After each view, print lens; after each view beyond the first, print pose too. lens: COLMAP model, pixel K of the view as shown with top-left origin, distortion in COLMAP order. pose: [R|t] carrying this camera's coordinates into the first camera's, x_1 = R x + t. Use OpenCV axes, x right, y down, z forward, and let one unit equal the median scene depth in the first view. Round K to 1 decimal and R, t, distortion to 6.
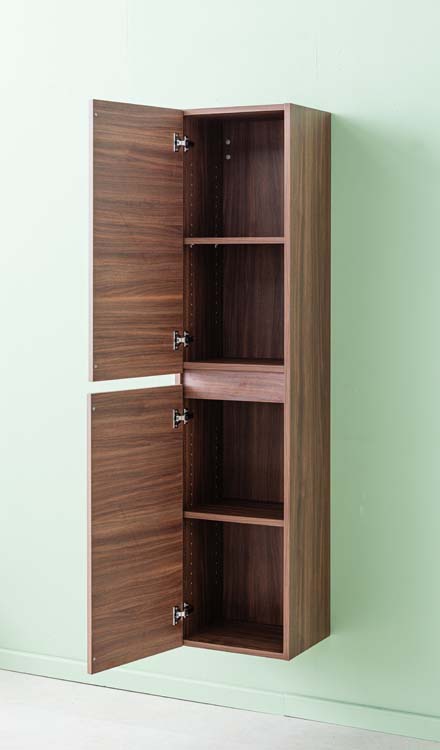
lens RADIAL K [[1448.1, 0, 220.0], [0, 1448.1, 375.0], [0, 0, 1]] dist [-0.021558, -0.082087]
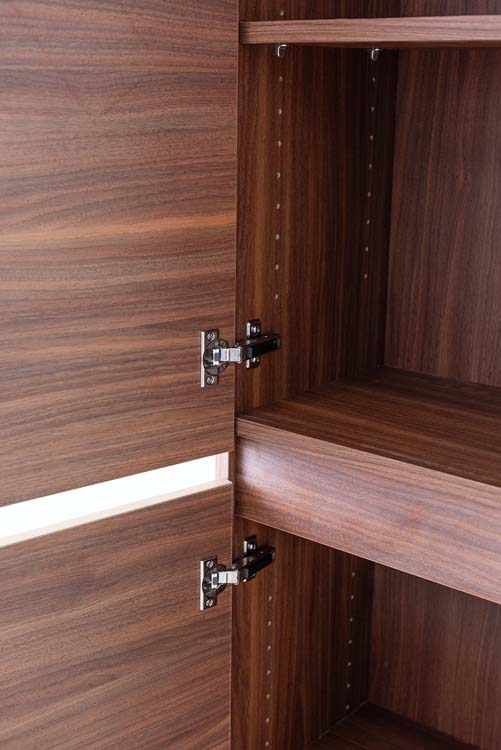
lens RADIAL K [[1107.1, 0, 250.8], [0, 1107.1, 397.8], [0, 0, 1]] dist [-0.010508, 0.006389]
pose [[0.977625, 0.068454, -0.198906, 0.027557], [-0.027297, 0.978858, 0.202713, -0.065172], [0.208577, -0.192748, 0.958824, 0.770085]]
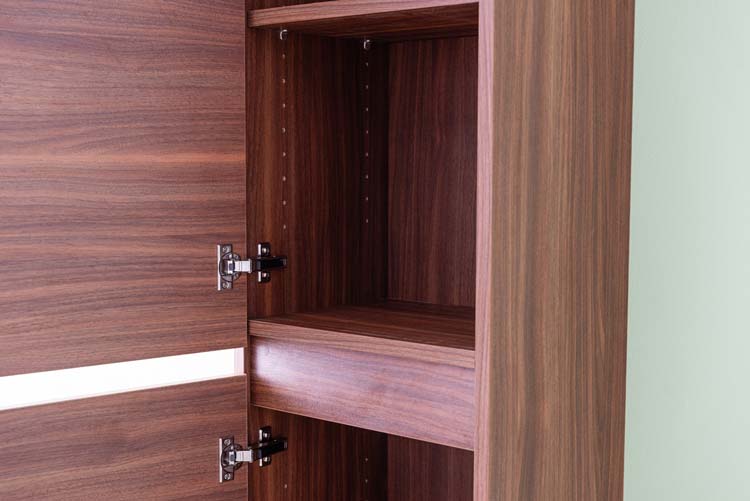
lens RADIAL K [[1137.4, 0, 376.0], [0, 1137.4, 282.5], [0, 0, 1]] dist [-0.013462, 0.007610]
pose [[0.976766, 0.025103, -0.212832, 0.077636], [-0.019107, 0.999362, 0.030184, -0.030128], [0.213454, -0.025416, 0.976623, 0.704921]]
